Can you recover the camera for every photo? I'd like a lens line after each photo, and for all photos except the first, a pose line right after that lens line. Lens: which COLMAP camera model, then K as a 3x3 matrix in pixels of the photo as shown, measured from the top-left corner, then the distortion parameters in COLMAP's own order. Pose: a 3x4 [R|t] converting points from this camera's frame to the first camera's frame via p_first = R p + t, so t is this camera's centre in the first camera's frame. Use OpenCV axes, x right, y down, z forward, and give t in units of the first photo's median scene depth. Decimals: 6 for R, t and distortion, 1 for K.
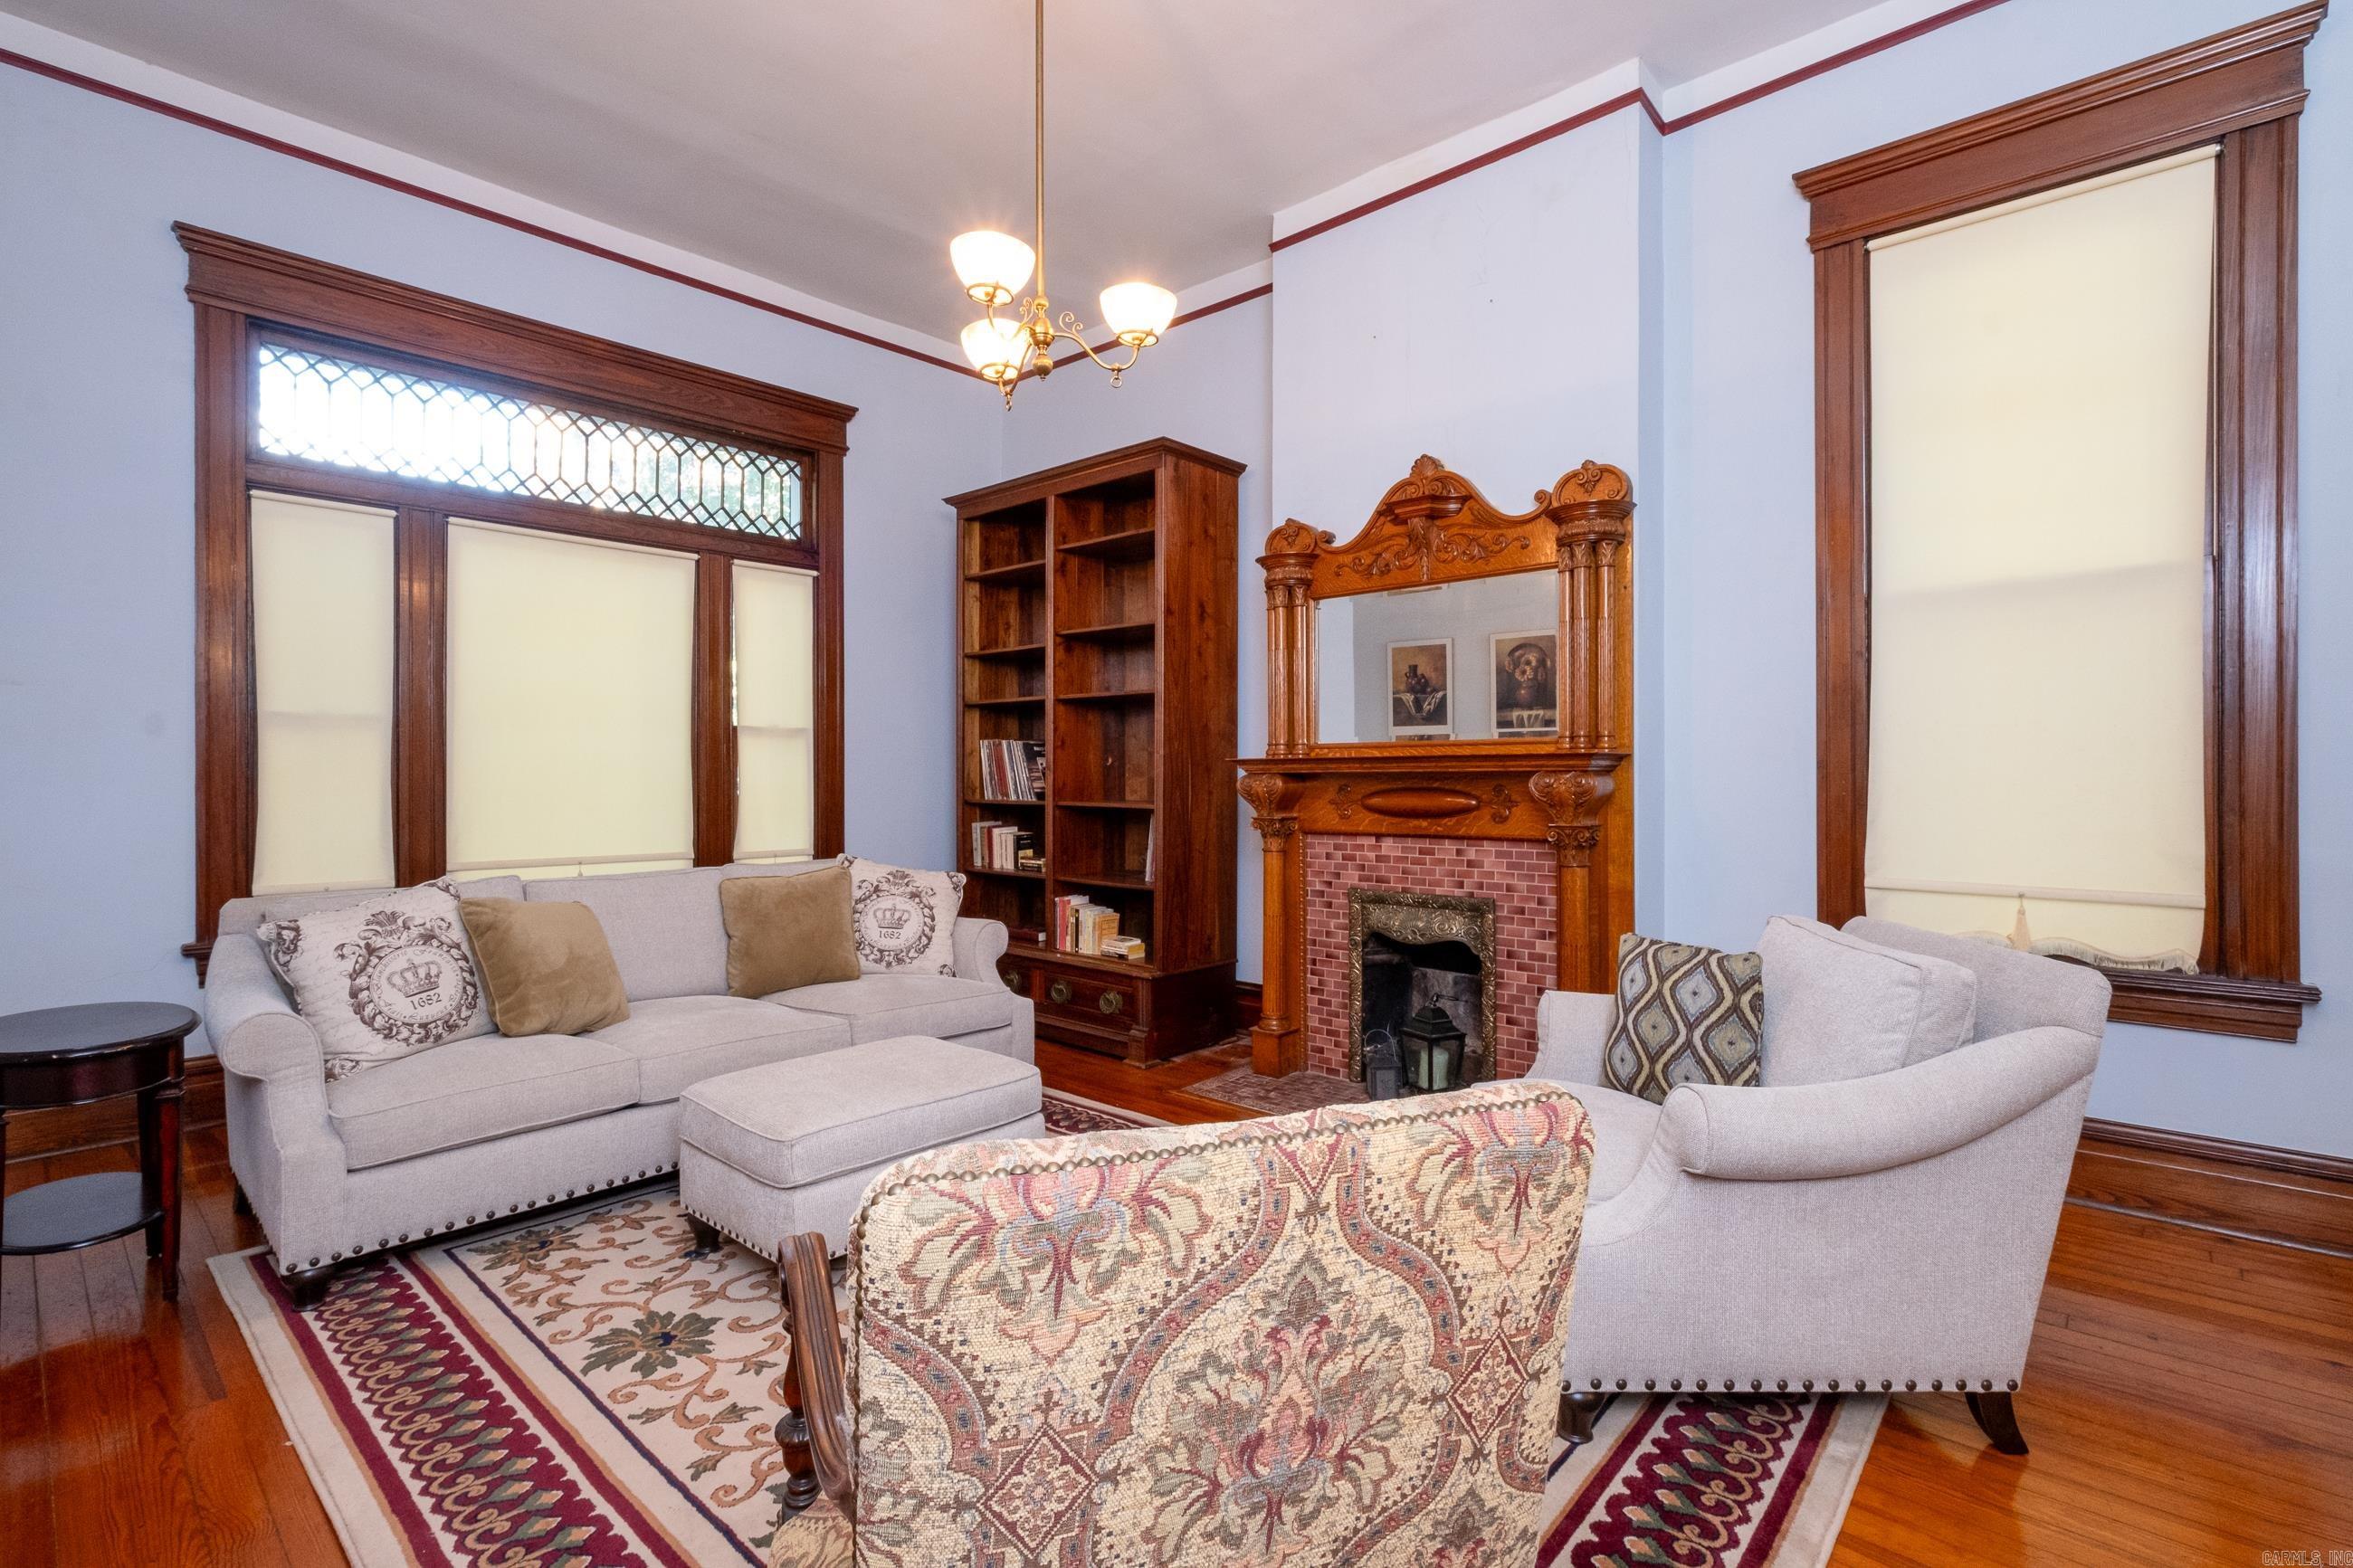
lens RADIAL K [[1090.4, 0, 1175.5], [0, 1090.4, 768.4], [0, 0, 1]] dist [-0.005148, 0.000178]
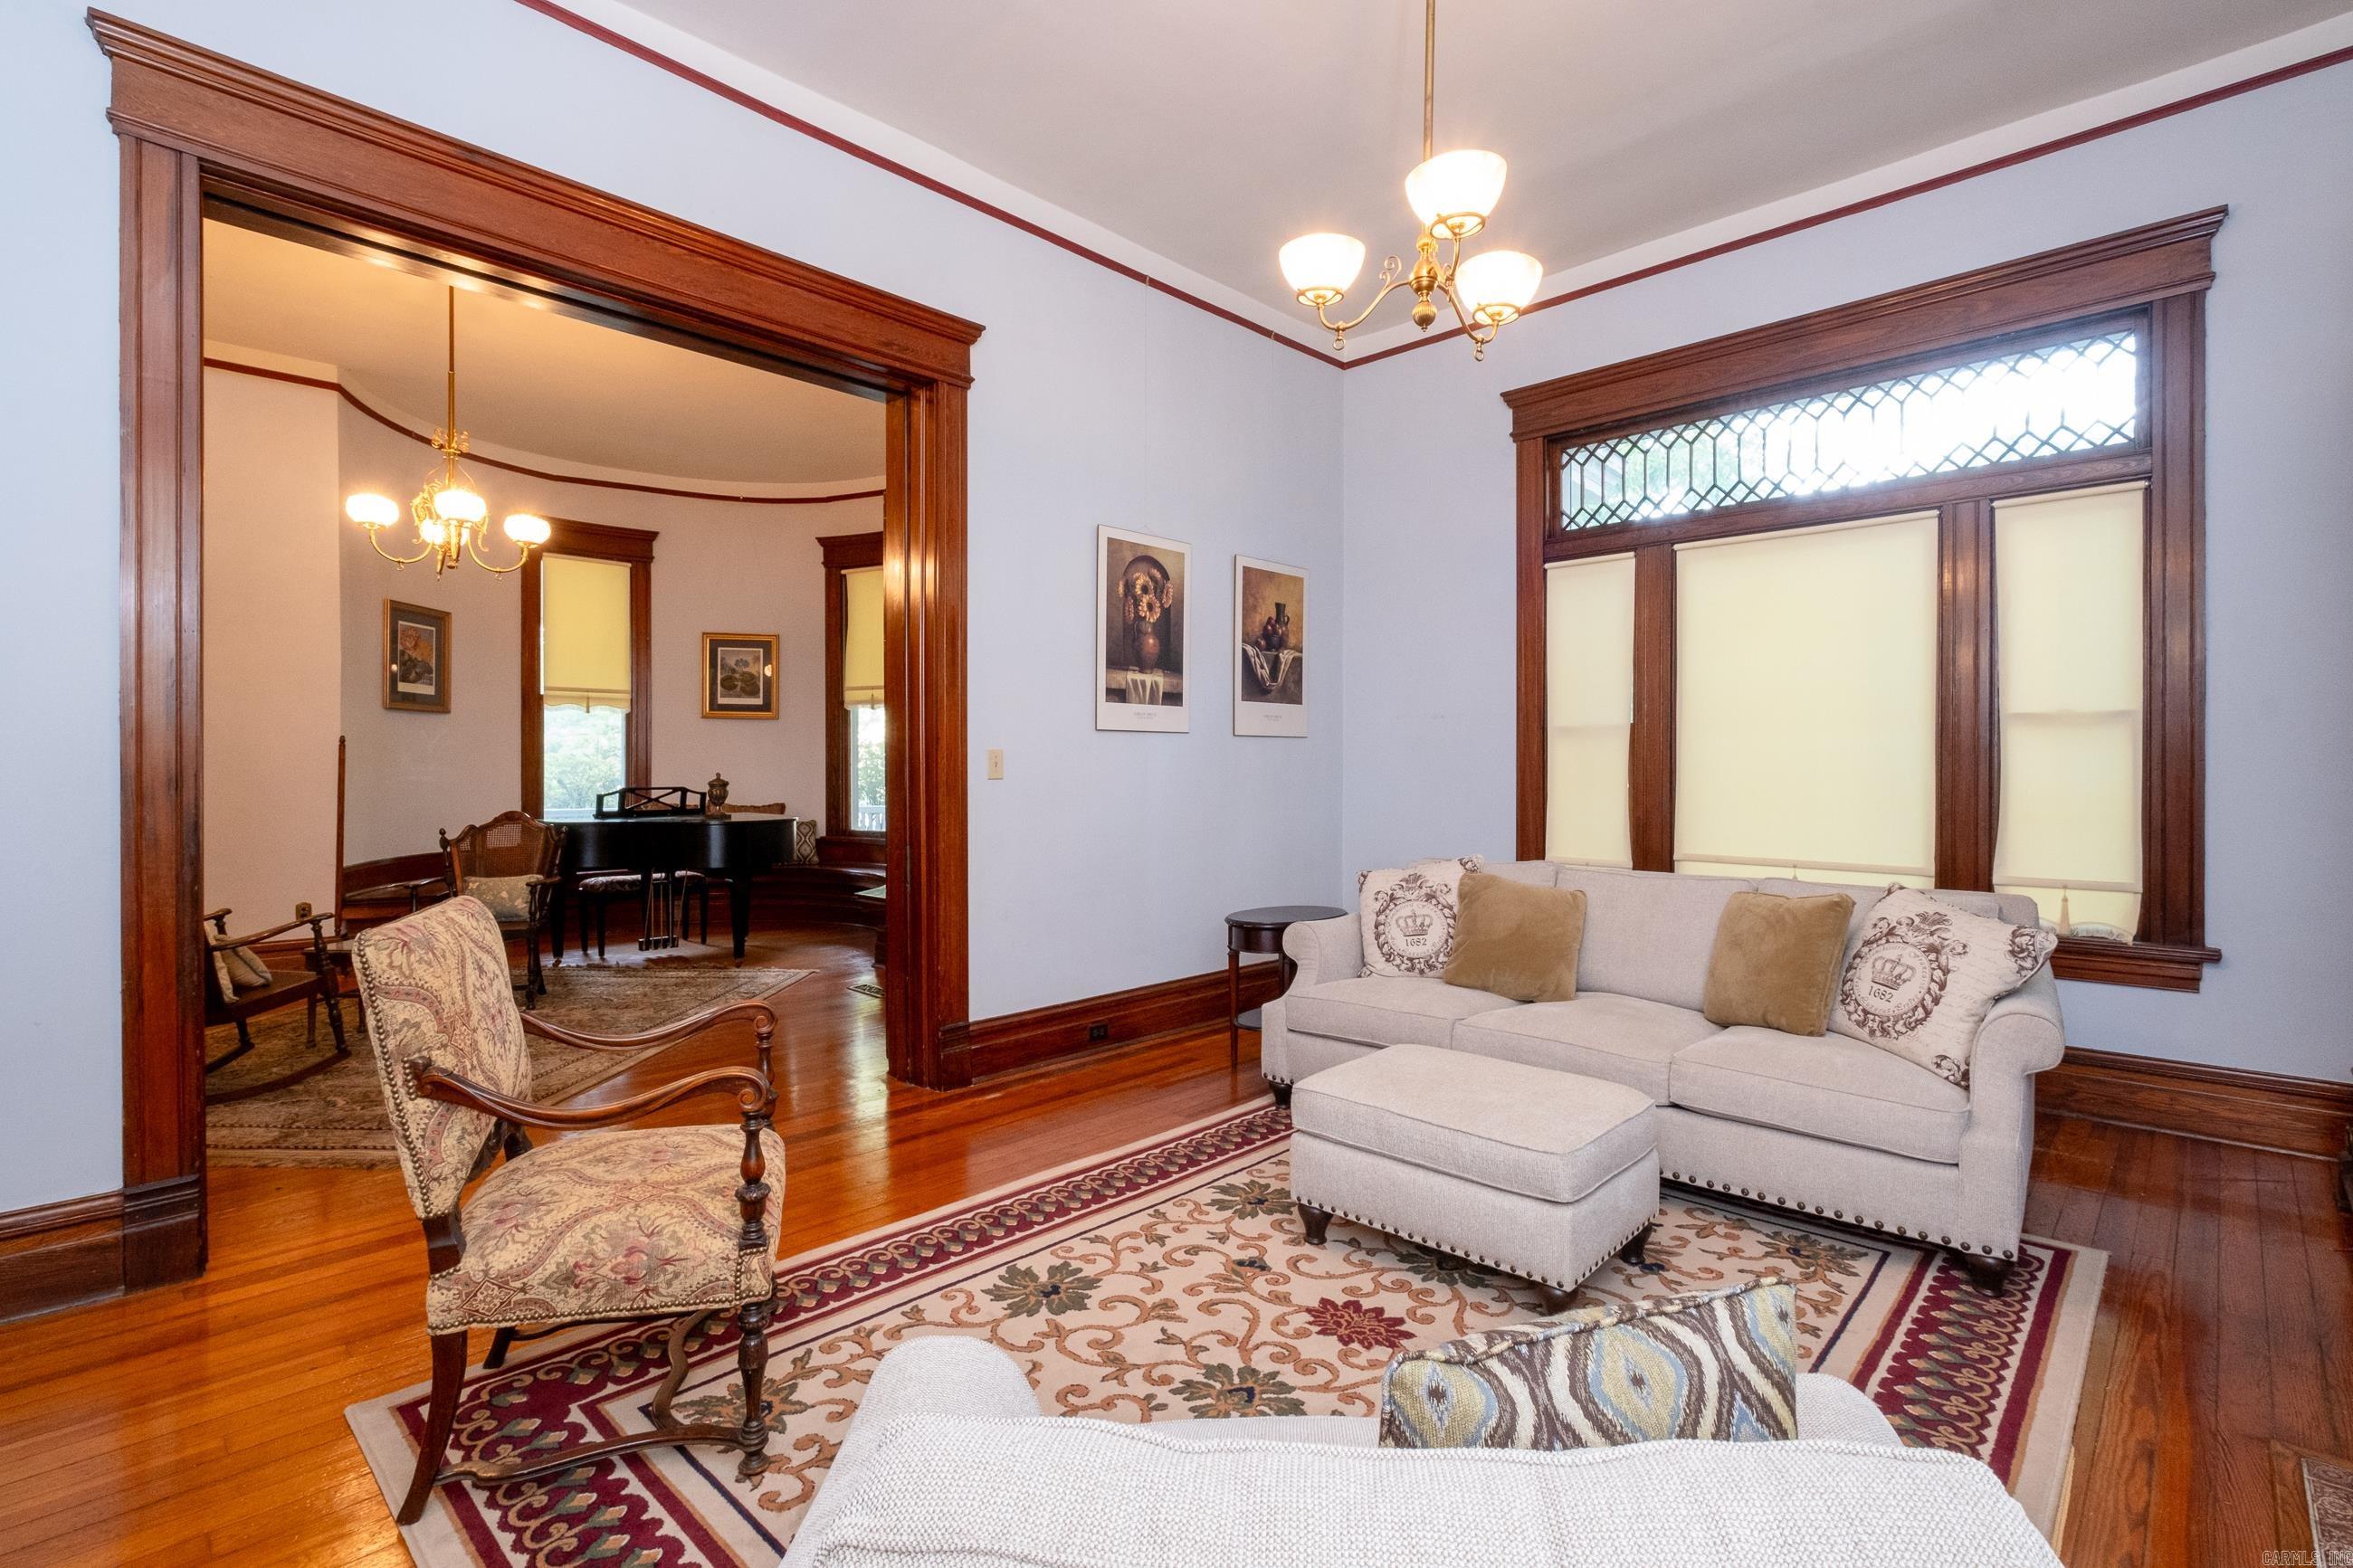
lens RADIAL K [[1090.4, 0, 1176.9], [0, 1090.4, 785.1], [0, 0, 1]] dist [-0.005148, 0.000178]
pose [[-0.030097, 0.014981, -0.999435, 0.646256], [0.001601, 0.999887, 0.014939, -0.002324], [0.999546, -0.001150, -0.030118, 0.713299]]
